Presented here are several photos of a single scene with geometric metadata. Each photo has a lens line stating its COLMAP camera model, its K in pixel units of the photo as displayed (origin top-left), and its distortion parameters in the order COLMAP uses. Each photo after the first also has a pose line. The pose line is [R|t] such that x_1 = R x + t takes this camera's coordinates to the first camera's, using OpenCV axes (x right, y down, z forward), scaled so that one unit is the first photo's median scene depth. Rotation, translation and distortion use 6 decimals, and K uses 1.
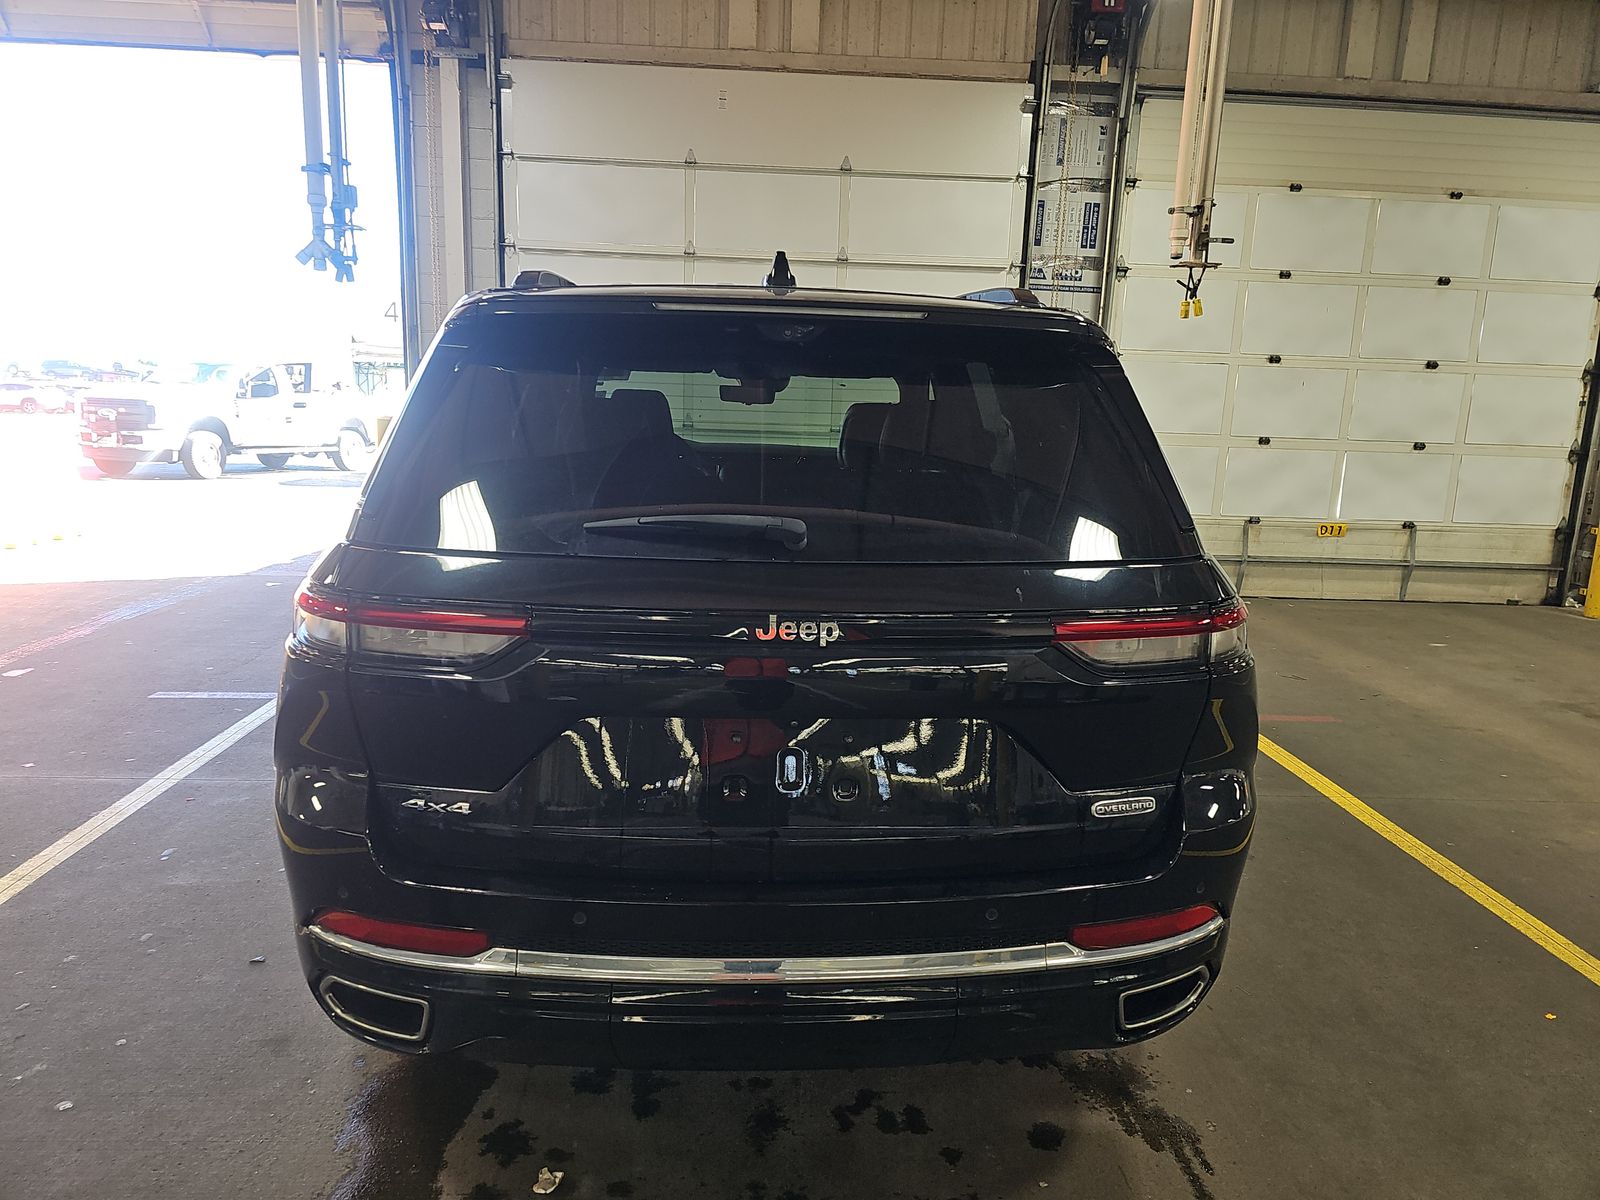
lens RADIAL K [[1060.1, 0, 818.7], [0, 1060.1, 626.3], [0, 0, 1]] dist [0.016544, -0.010641]
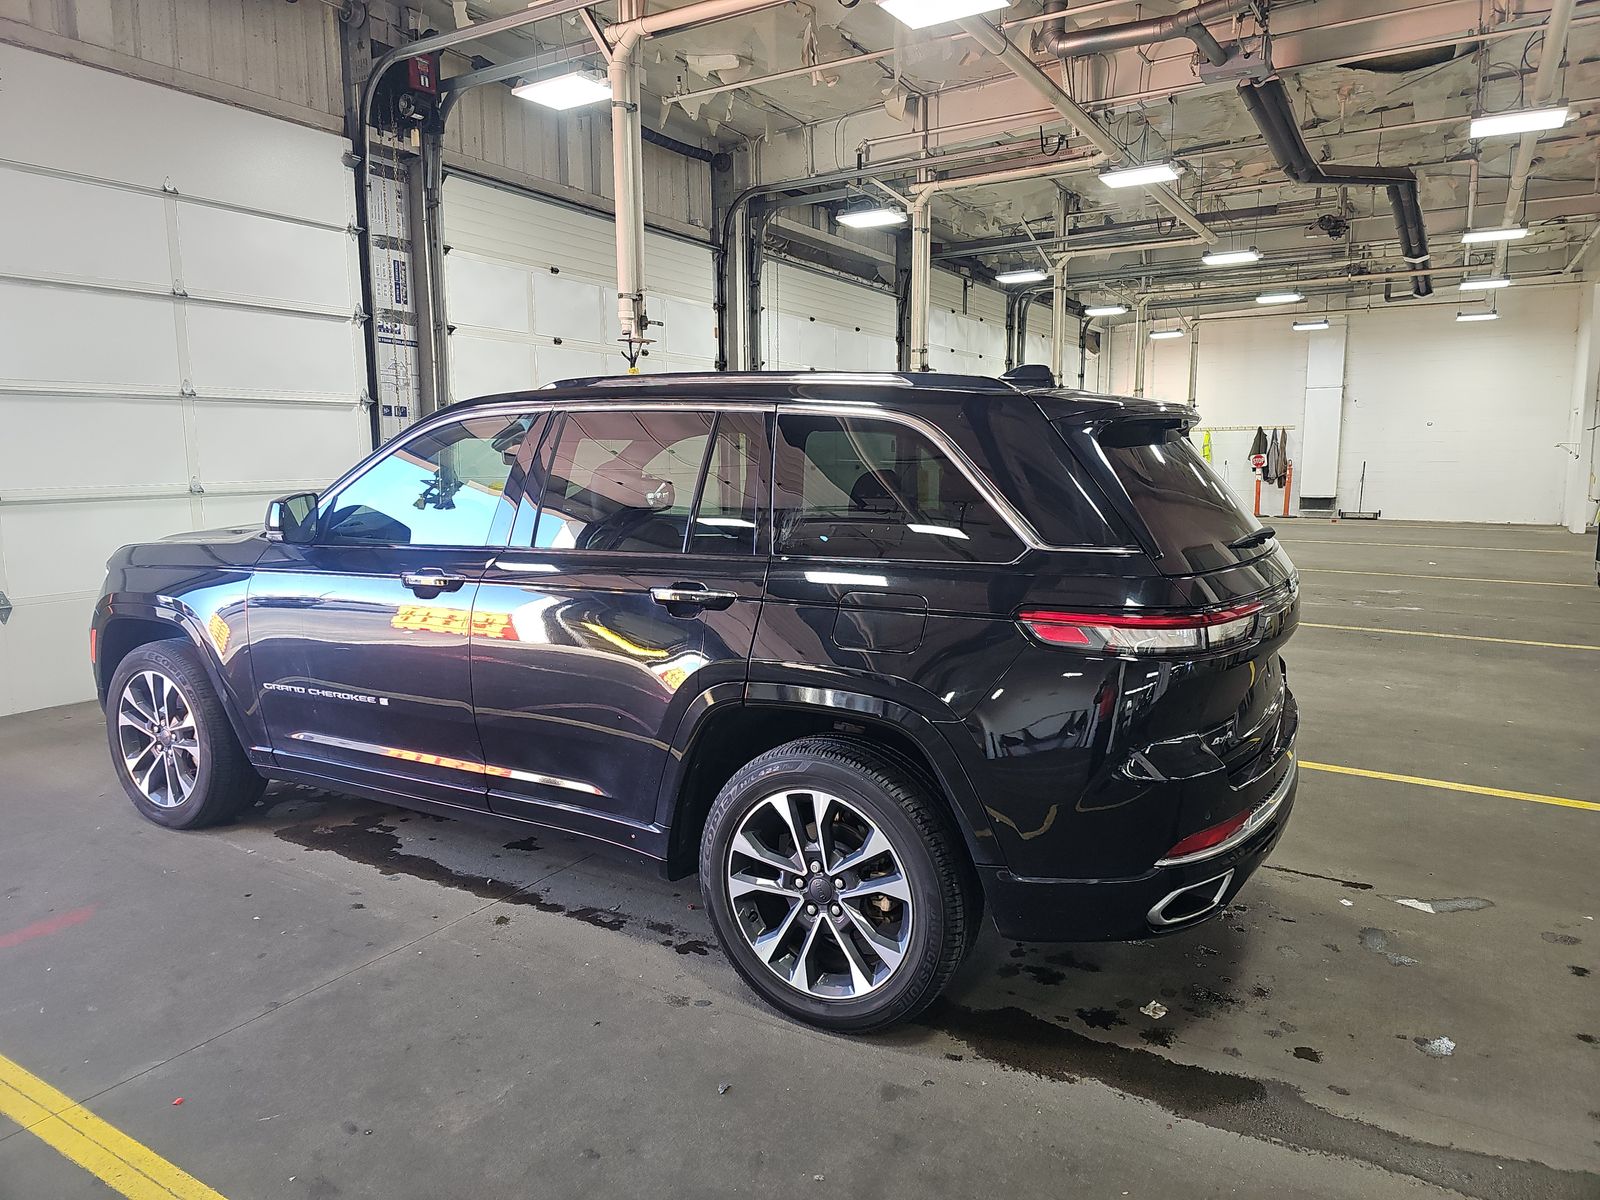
lens RADIAL K [[1060.1, 0, 796.3], [0, 1060.1, 603.4], [0, 0, 1]] dist [0.016544, -0.010641]
pose [[0.584846, -0.138911, 0.799161, -0.416657], [0.180500, 0.982812, 0.038739, -0.042183], [-0.790806, 0.121592, 0.599867, 0.117810]]
